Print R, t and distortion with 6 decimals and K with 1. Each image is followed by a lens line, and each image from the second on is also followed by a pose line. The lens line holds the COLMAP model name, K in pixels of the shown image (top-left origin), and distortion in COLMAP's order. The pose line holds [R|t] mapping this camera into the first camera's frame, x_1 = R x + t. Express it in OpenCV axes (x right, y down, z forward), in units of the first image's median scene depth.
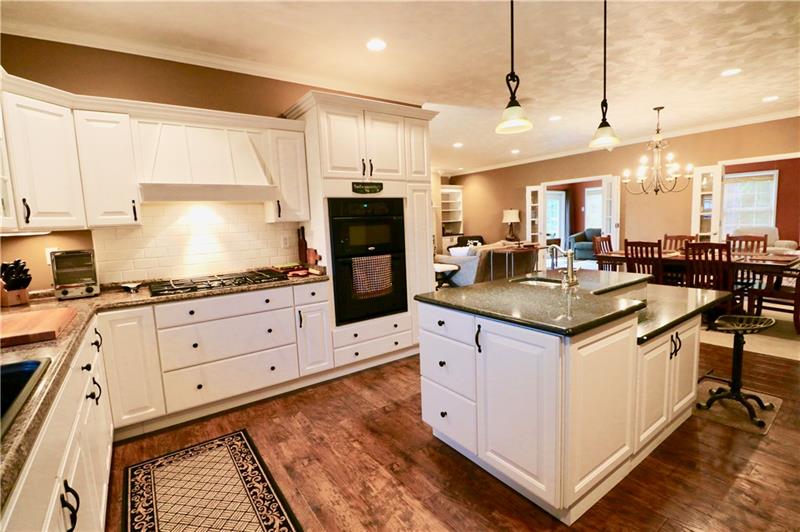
lens RADIAL K [[372.6, 0, 400.0], [0, 372.6, 266.0], [0, 0, 1]] dist [-0.000329, 0.000077]
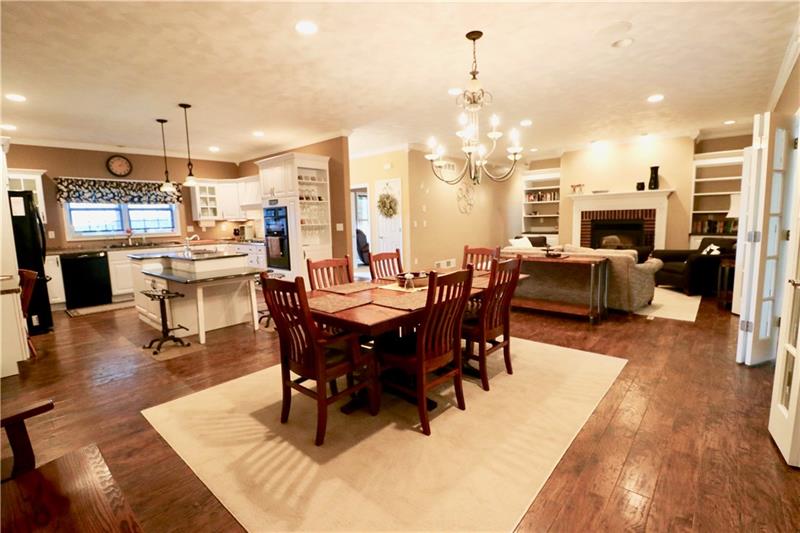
lens RADIAL K [[372.6, 0, 400.0], [0, 372.6, 266.5], [0, 0, 1]] dist [-0.000329, 0.000077]
pose [[0.221855, 0.145516, -0.964161, 1.410643], [-0.099062, 0.987049, 0.126177, -0.129978], [0.970035, 0.067519, 0.233397, 0.833832]]
